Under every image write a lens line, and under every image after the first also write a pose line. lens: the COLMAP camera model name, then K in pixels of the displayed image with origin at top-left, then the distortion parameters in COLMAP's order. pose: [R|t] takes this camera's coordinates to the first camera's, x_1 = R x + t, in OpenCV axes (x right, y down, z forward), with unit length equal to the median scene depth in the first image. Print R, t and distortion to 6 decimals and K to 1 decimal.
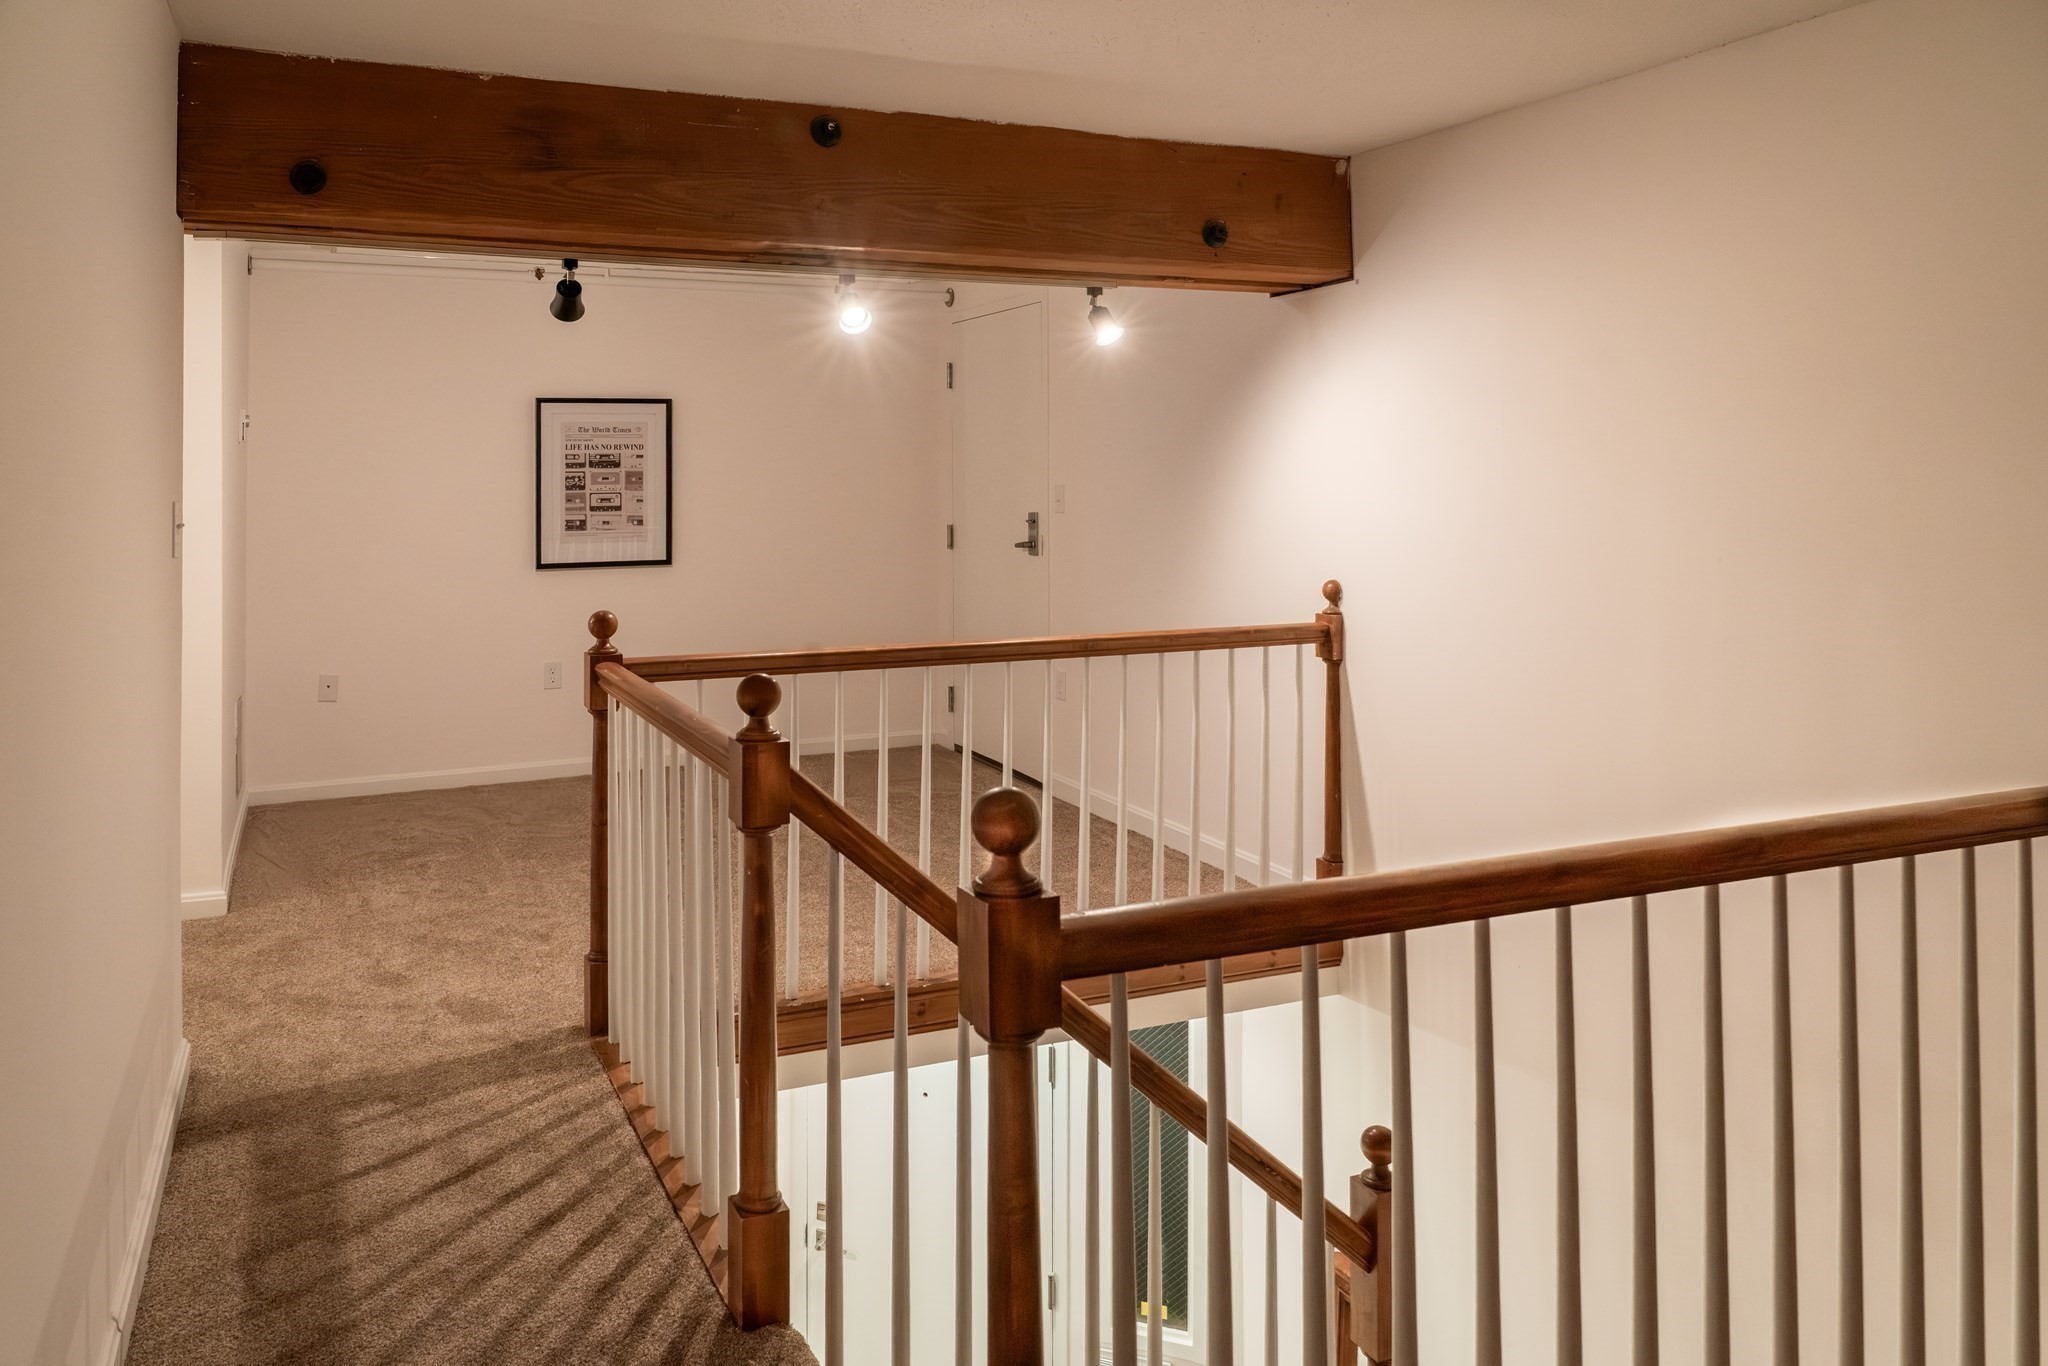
lens RADIAL K [[1403.4, 0, 1024.0], [0, 1403.4, 667.8], [0, 0, 1]] dist [-0.012344, 0.000574]
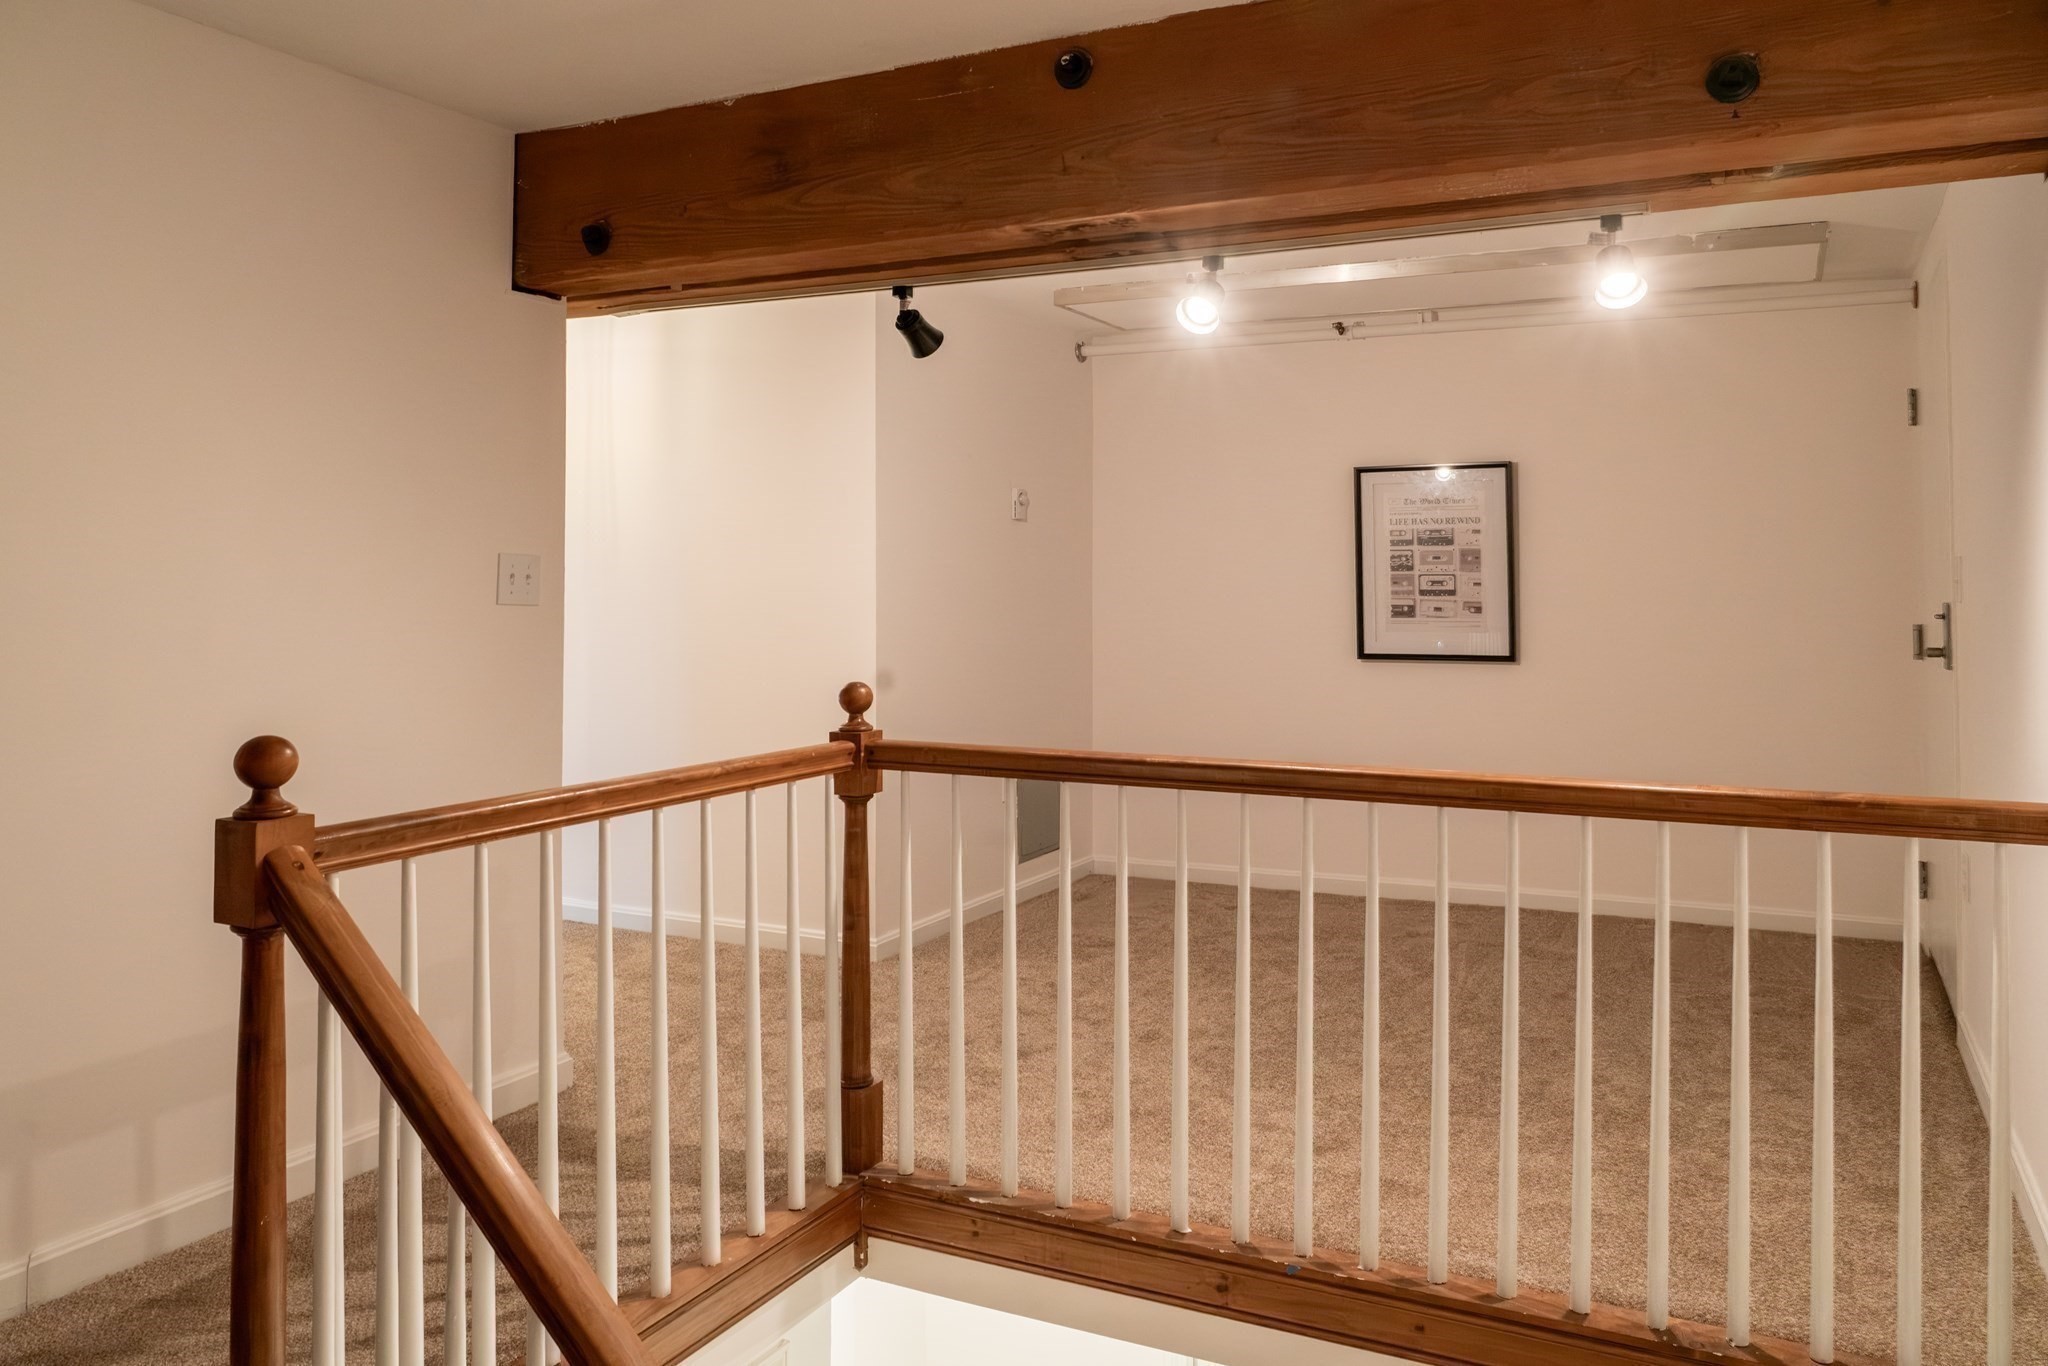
lens RADIAL K [[1451.8, 0, 1024.0], [0, 1451.8, 683.0], [0, 0, 1]] dist [-0.016333, -0.000454]
pose [[0.650403, 0.059036, -0.757291, 0.215615], [-0.107766, 0.994062, -0.015062, -0.018160], [0.751906, 0.091407, 0.652903, 0.237246]]
